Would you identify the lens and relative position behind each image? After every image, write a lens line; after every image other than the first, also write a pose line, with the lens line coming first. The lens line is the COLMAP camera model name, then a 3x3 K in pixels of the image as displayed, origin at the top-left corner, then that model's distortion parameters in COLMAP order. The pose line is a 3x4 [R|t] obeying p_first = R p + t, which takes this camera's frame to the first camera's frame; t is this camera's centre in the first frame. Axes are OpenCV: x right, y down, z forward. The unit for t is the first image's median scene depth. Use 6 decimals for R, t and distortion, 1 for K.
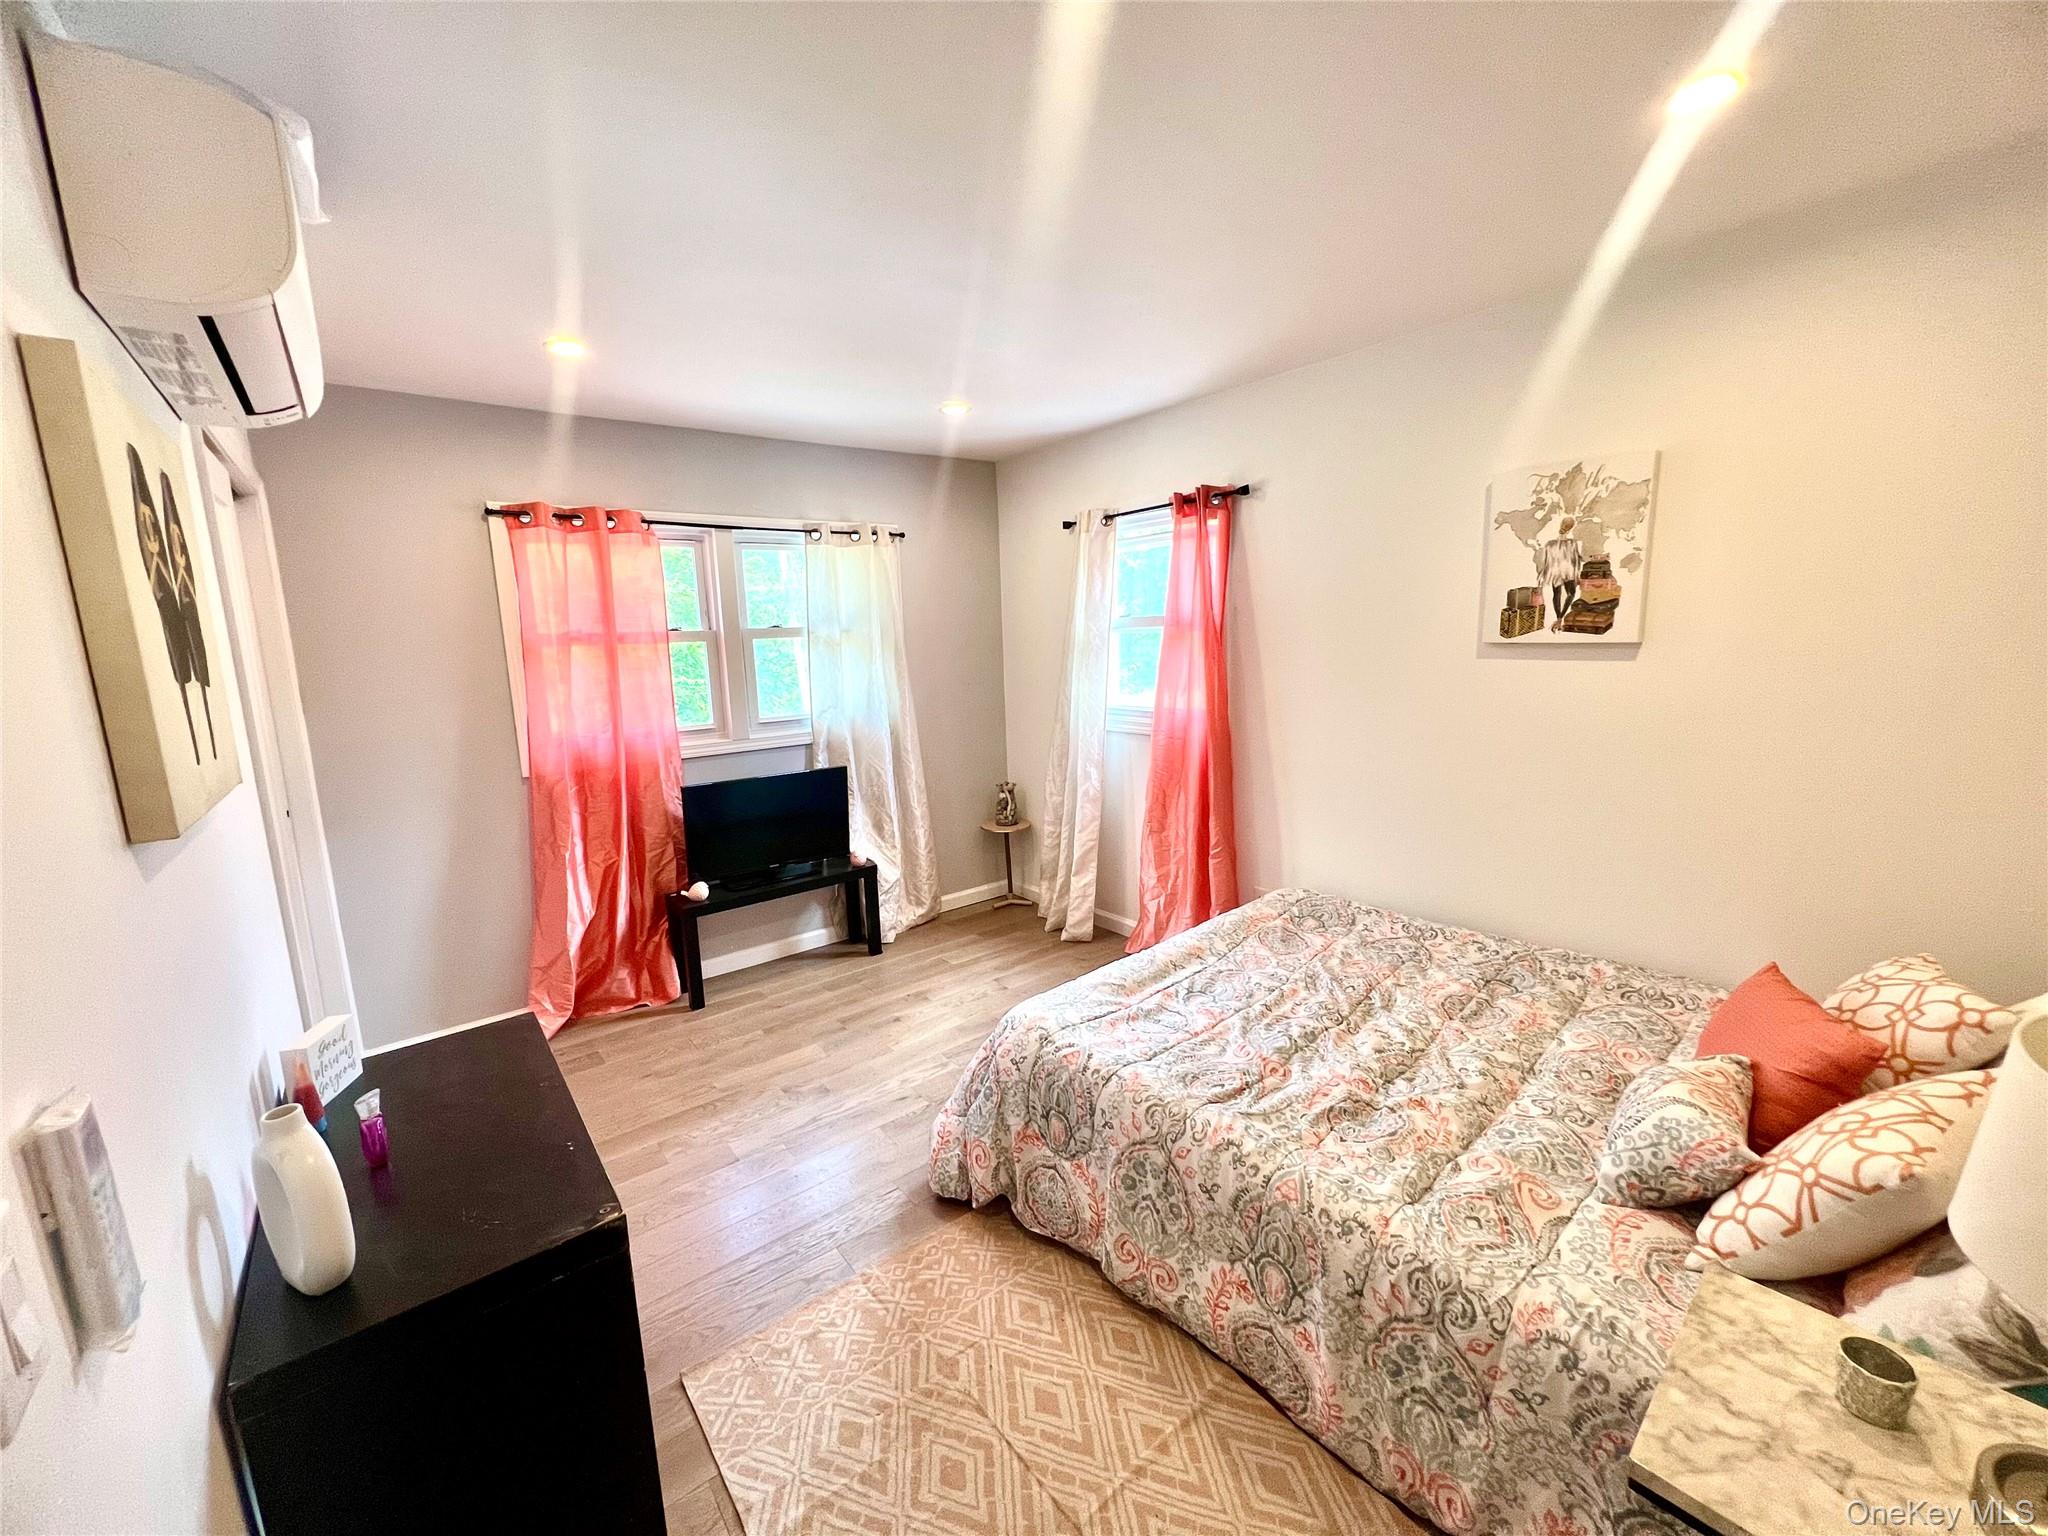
lens RADIAL K [[814.9, 0, 1020.2], [0, 814.9, 771.4], [0, 0, 1]] dist [0.001343, -0.000041]
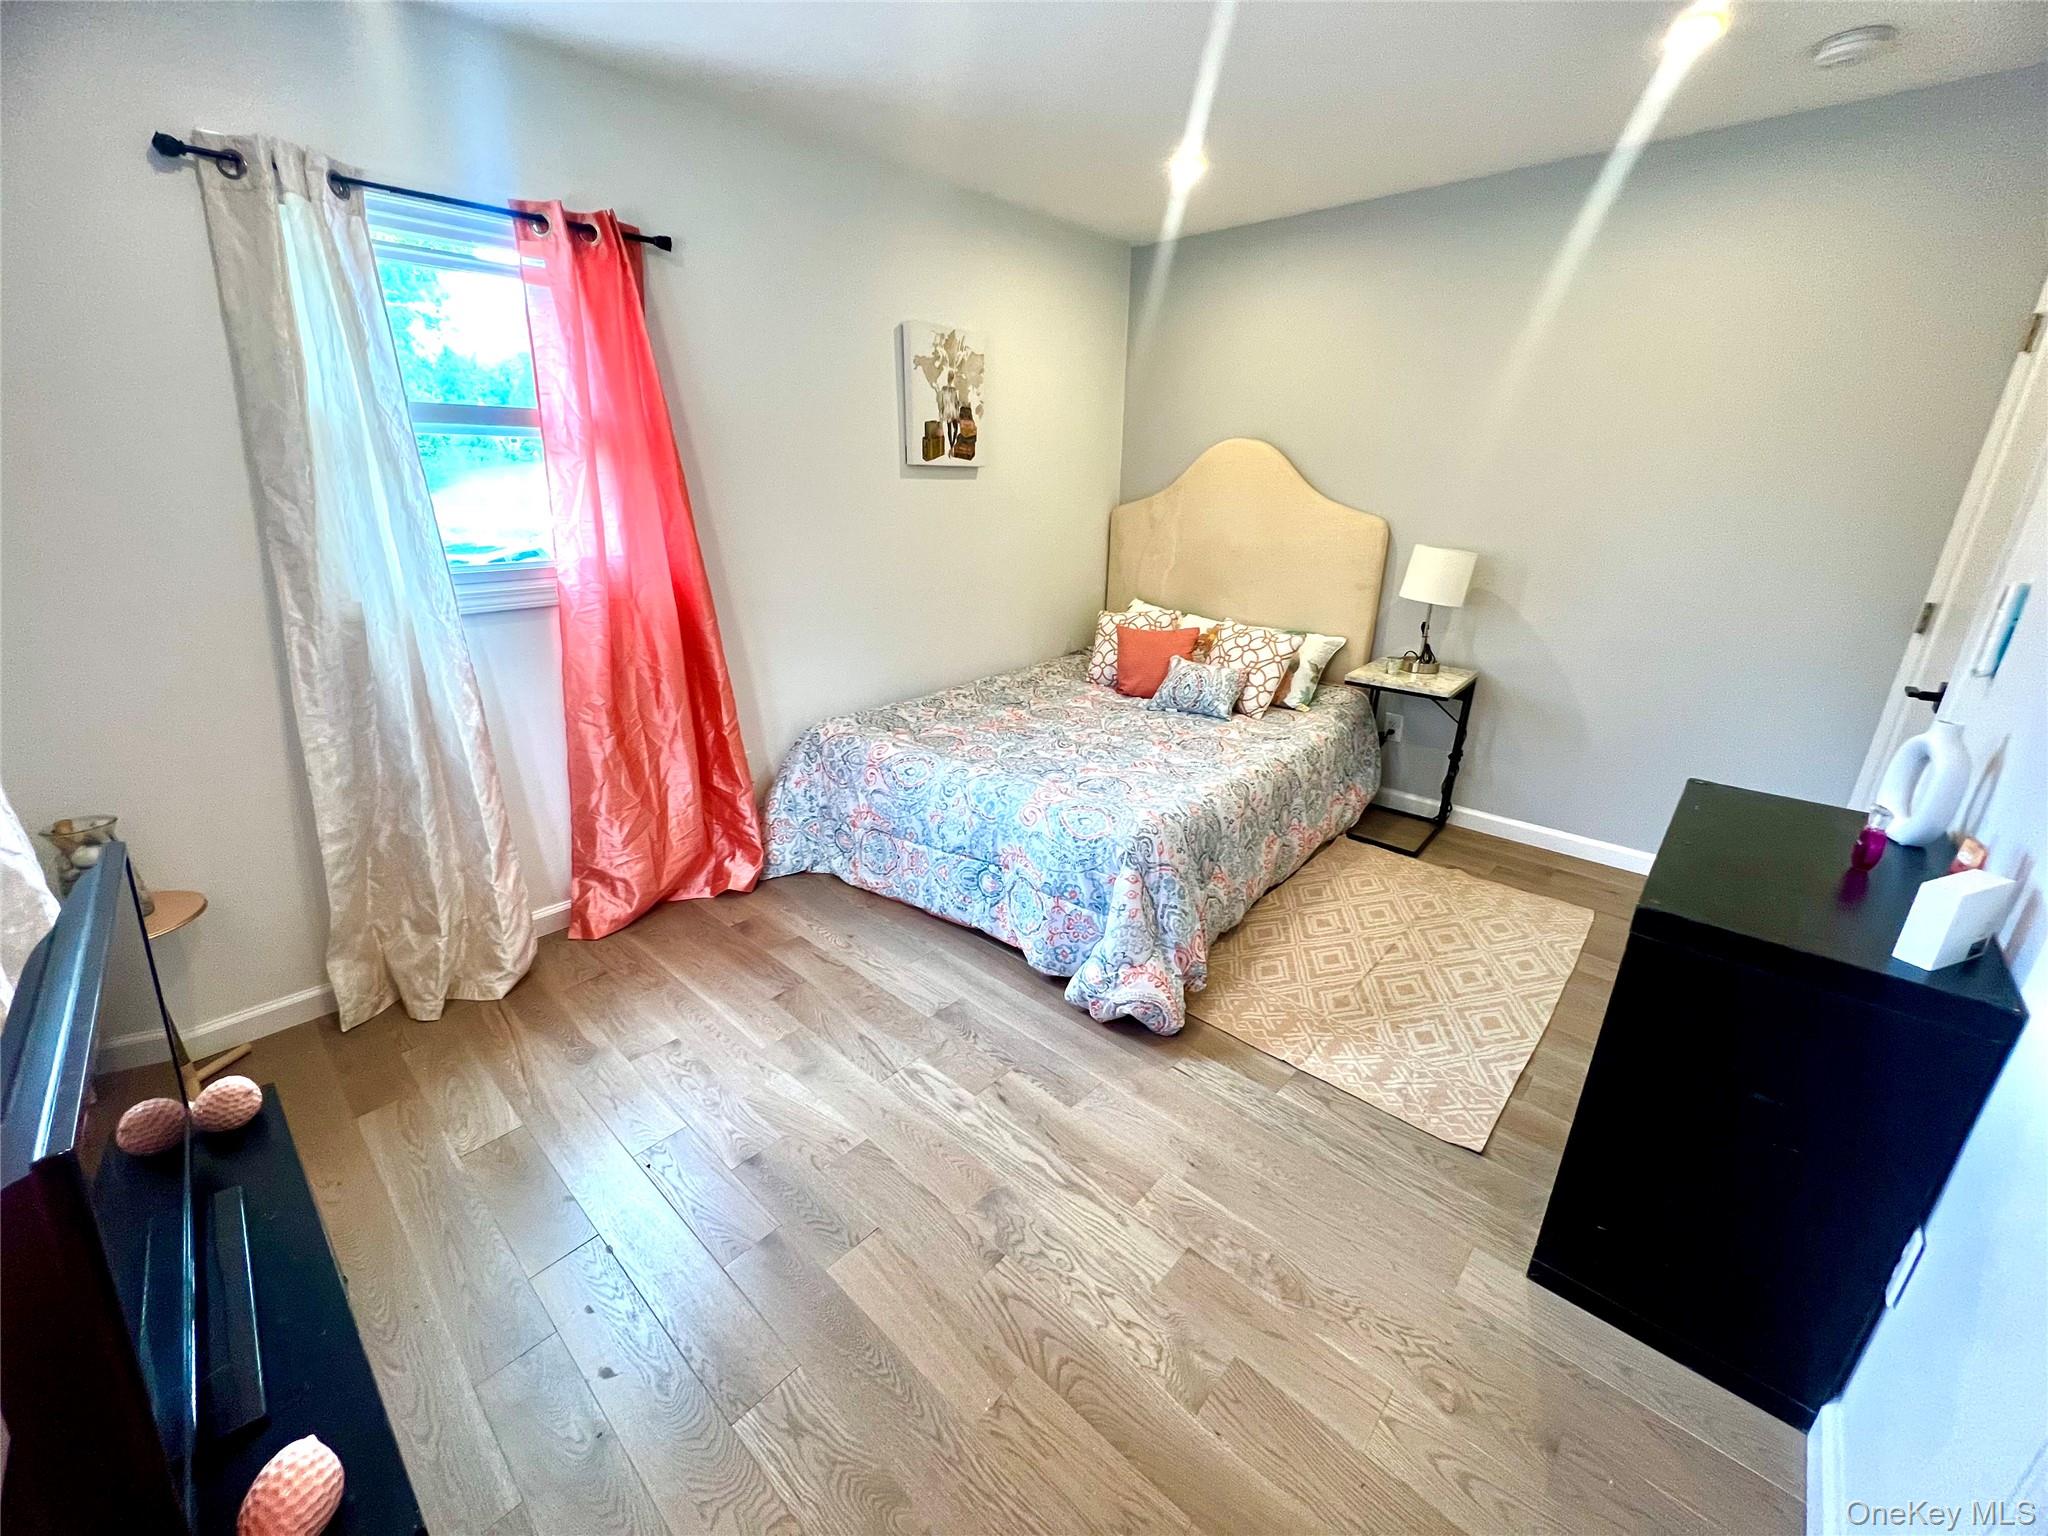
lens RADIAL K [[814.9, 0, 1017.2], [0, 814.9, 766.2], [0, 0, 1]] dist [0.001343, -0.000041]
pose [[-0.157381, -0.299369, 0.941068, -0.843512], [0.169943, 0.930517, 0.324434, -0.113648], [-0.972805, 0.210988, -0.095570, 1.148406]]
